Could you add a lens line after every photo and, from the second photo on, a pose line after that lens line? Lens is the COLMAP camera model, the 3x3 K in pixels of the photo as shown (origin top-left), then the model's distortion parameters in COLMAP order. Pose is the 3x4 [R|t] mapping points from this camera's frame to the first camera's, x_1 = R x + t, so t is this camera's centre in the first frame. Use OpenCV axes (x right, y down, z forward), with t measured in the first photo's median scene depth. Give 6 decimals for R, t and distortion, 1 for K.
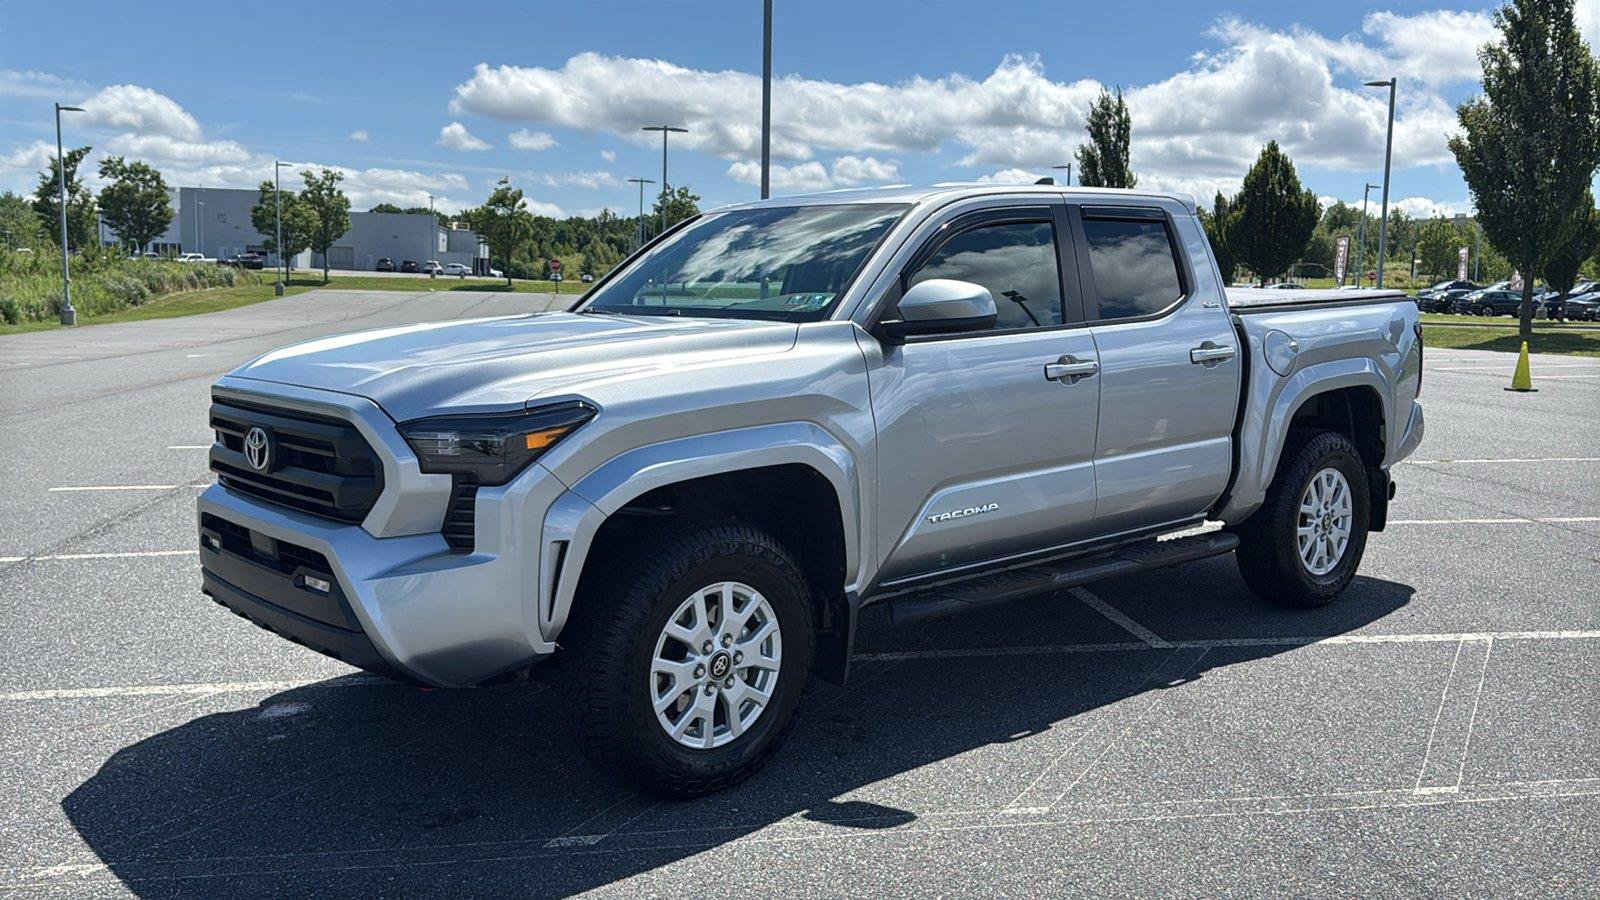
lens RADIAL K [[1356.0, 0, 807.7], [0, 1356.0, 459.6], [0, 0, 1]] dist [0.130999, -0.222719]
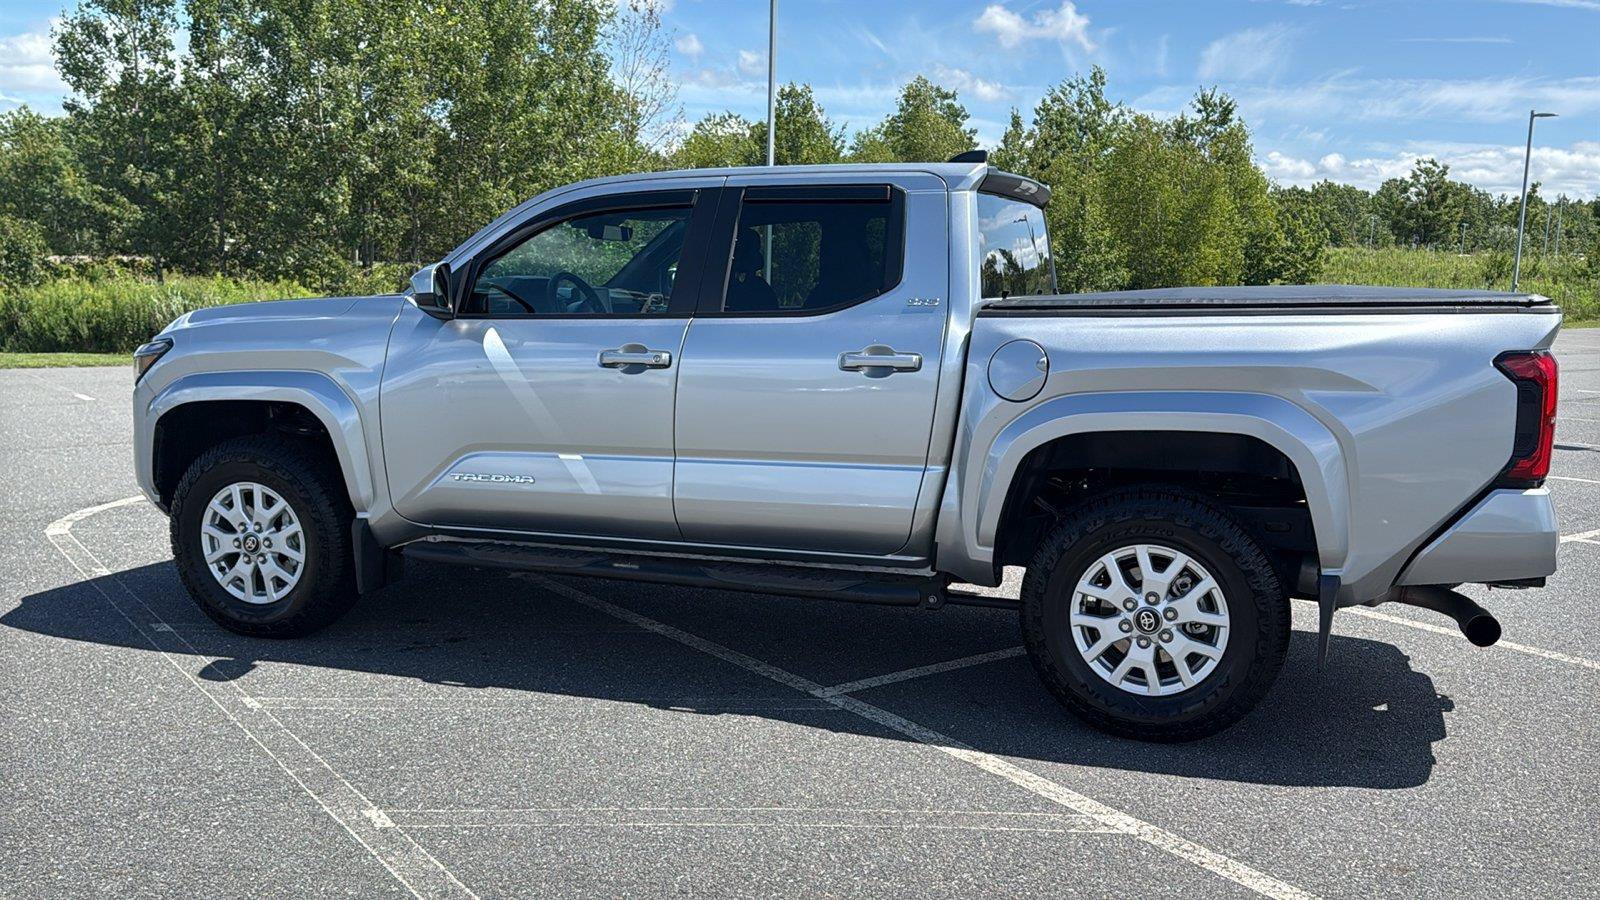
lens RADIAL K [[1356.0, 0, 835.1], [0, 1356.0, 457.5], [0, 0, 1]] dist [0.130999, -0.222719]
pose [[0.491099, 0.120513, -0.862728, 1.111453], [-0.125581, 0.989833, 0.066782, -0.078871], [0.862004, 0.075546, 0.501240, 0.638257]]
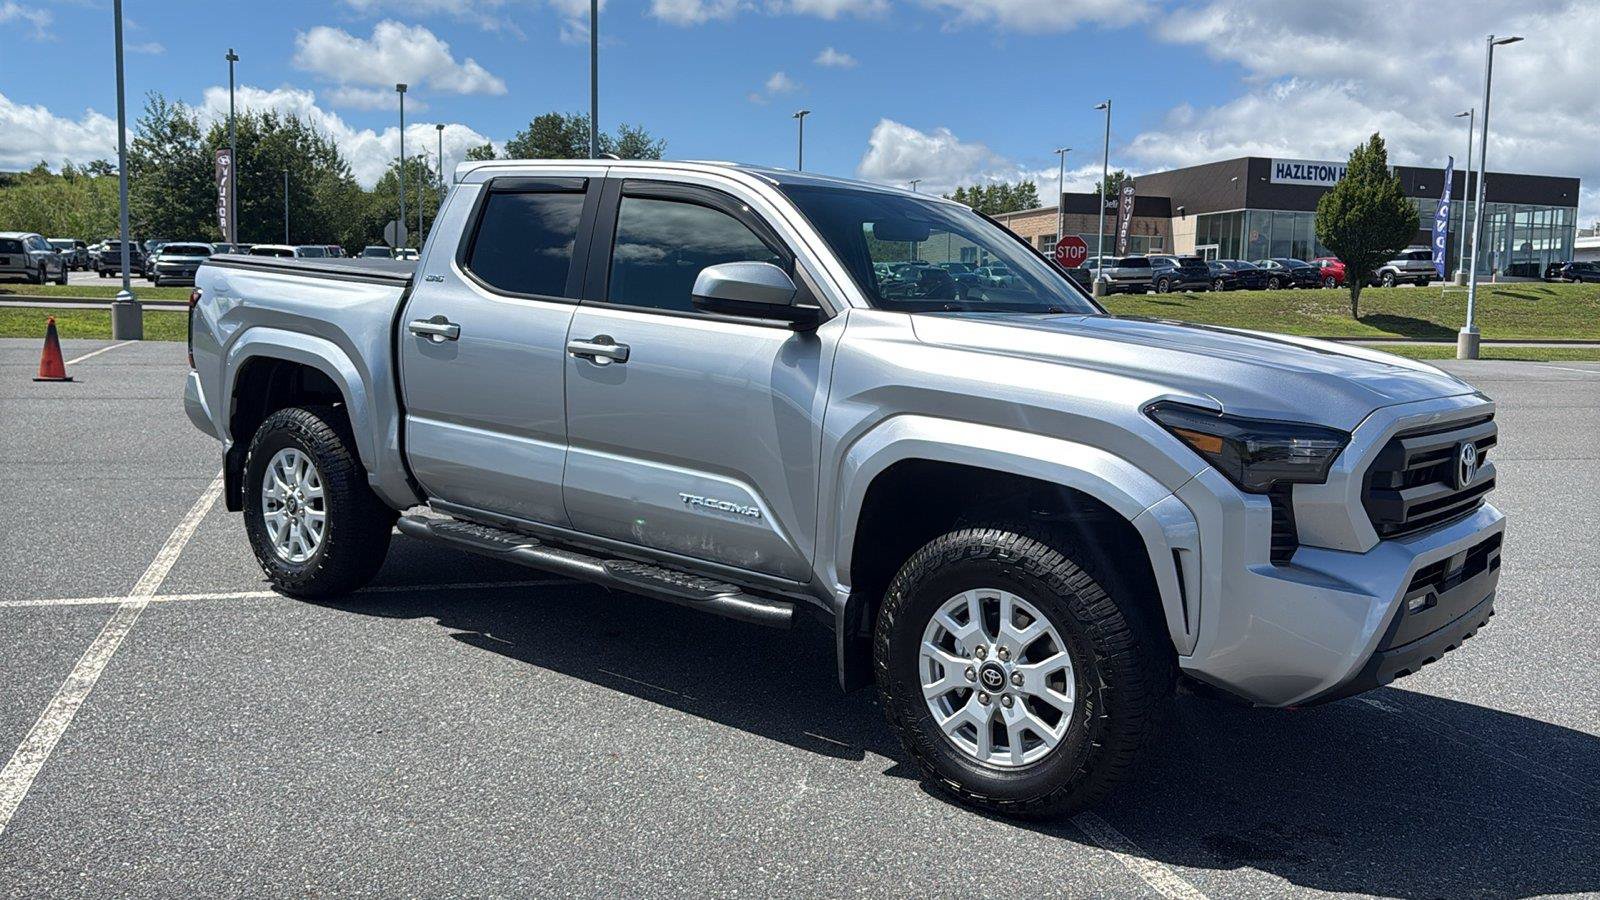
lens RADIAL K [[1352.8, 0, 831.8], [0, 1352.8, 448.4], [0, 0, 1]] dist [0.138916, -0.233204]
pose [[-0.174877, -0.124868, 0.976640, -1.015357], [0.083617, 0.986458, 0.141096, -0.155629], [-0.981033, 0.106339, -0.162068, 1.277255]]
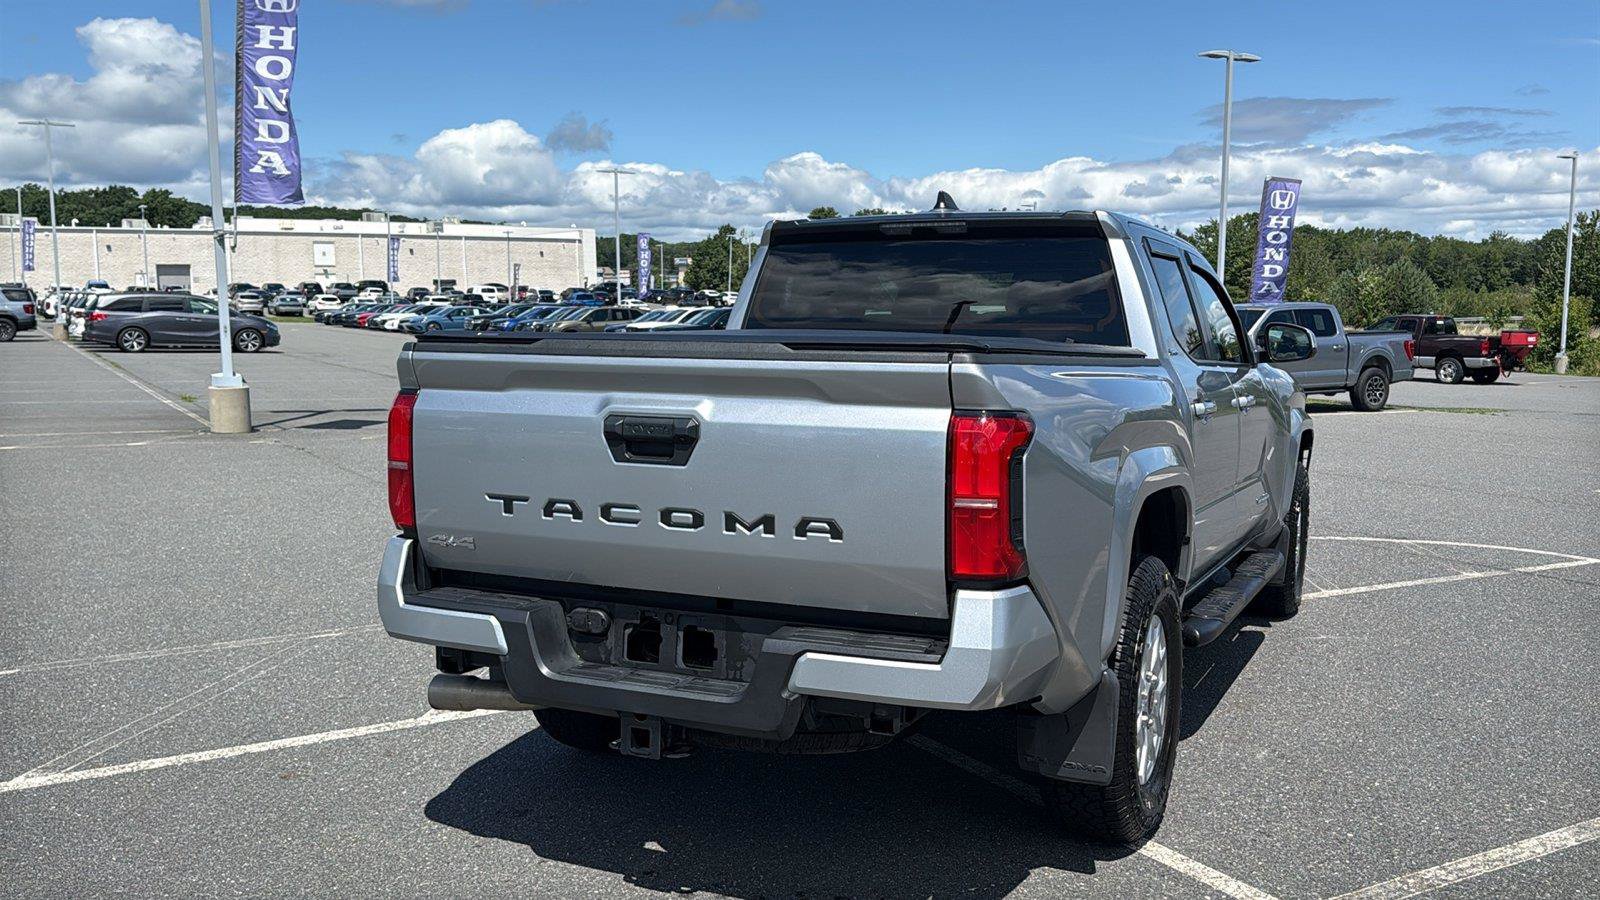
lens RADIAL K [[1352.8, 0, 840.2], [0, 1352.8, 459.1], [0, 0, 1]] dist [0.138916, -0.233204]
pose [[-0.916618, 0.027297, -0.398831, 0.691823], [-0.063614, 0.974993, 0.212934, -0.274810], [0.394670, 0.220551, -0.891960, 2.153700]]
